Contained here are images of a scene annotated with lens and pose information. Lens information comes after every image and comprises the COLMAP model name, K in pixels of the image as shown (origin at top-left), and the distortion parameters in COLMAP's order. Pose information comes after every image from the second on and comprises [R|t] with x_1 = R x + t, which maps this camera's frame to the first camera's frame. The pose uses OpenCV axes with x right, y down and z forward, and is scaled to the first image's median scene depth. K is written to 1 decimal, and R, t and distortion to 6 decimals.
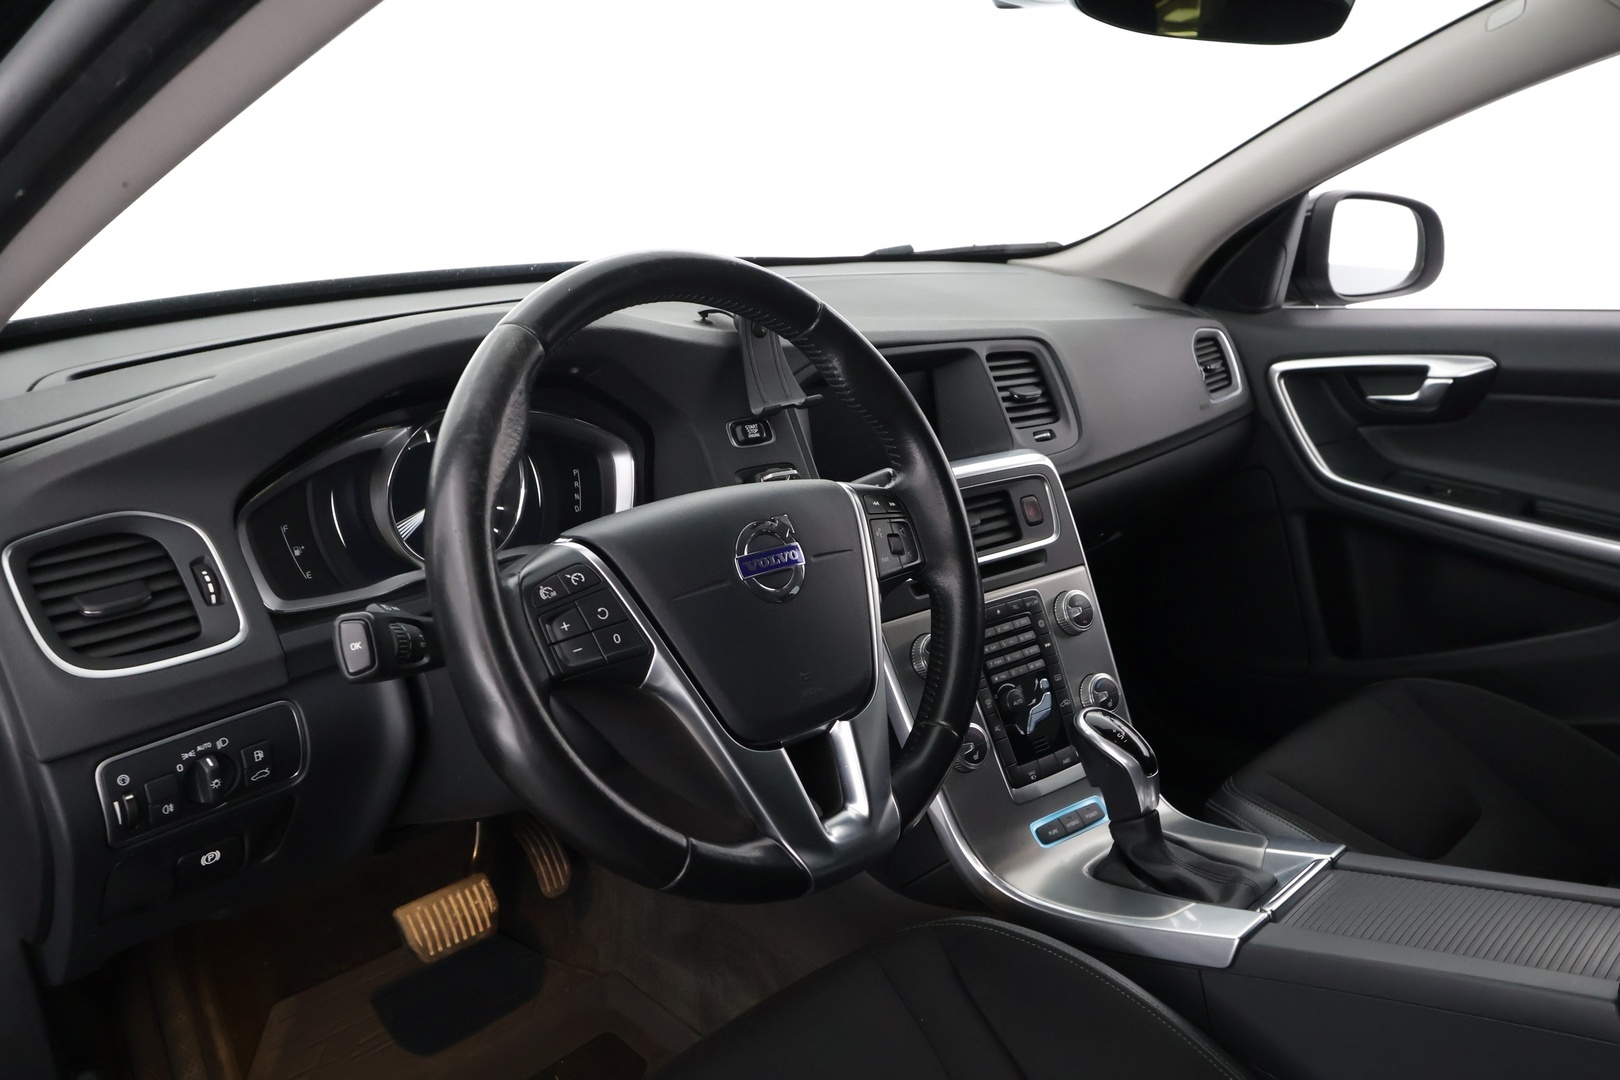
lens RADIAL K [[1317.8, 0, 810.0], [0, 1317.8, 540.0], [0, 0, 1]] dist [0.003437, 0.005630]
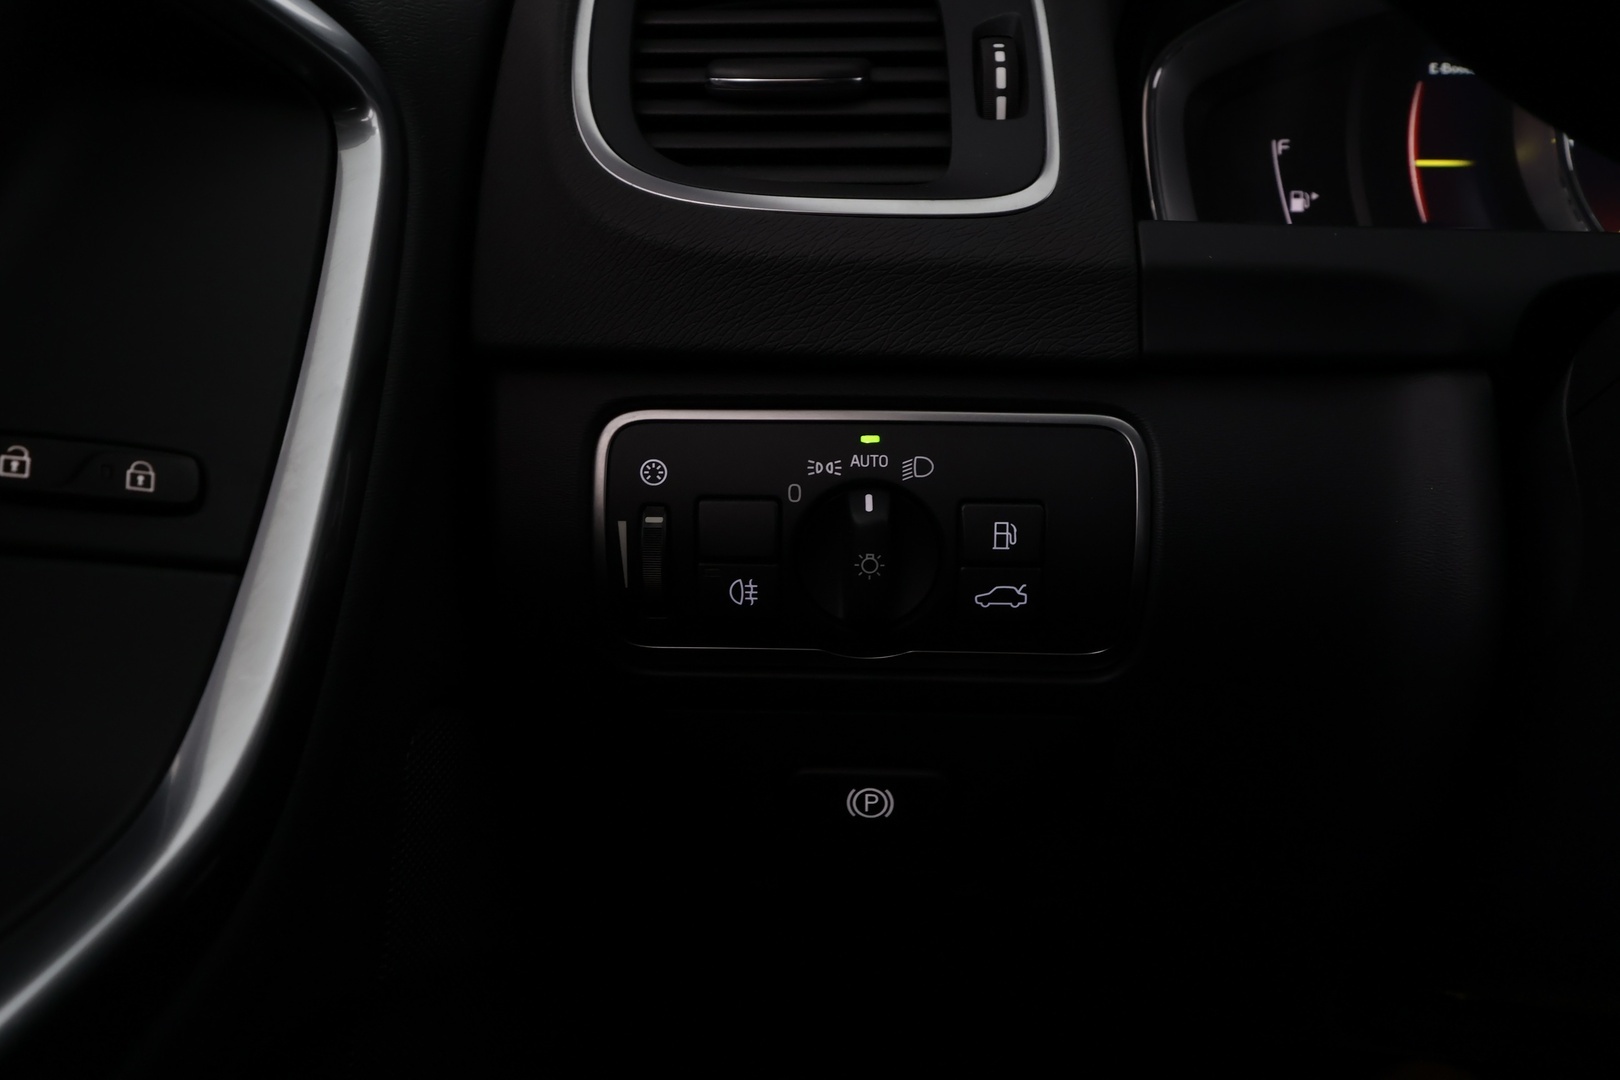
lens RADIAL K [[1280.4, 0, 807.1], [0, 1280.4, 537.1], [0, 0, 1]] dist [-0.000022, -0.002528]
pose [[0.636696, 0.112545, -0.762858, -0.193920], [-0.245941, 0.967263, -0.062566, 0.200195], [0.730843, 0.227454, 0.643532, 0.751232]]
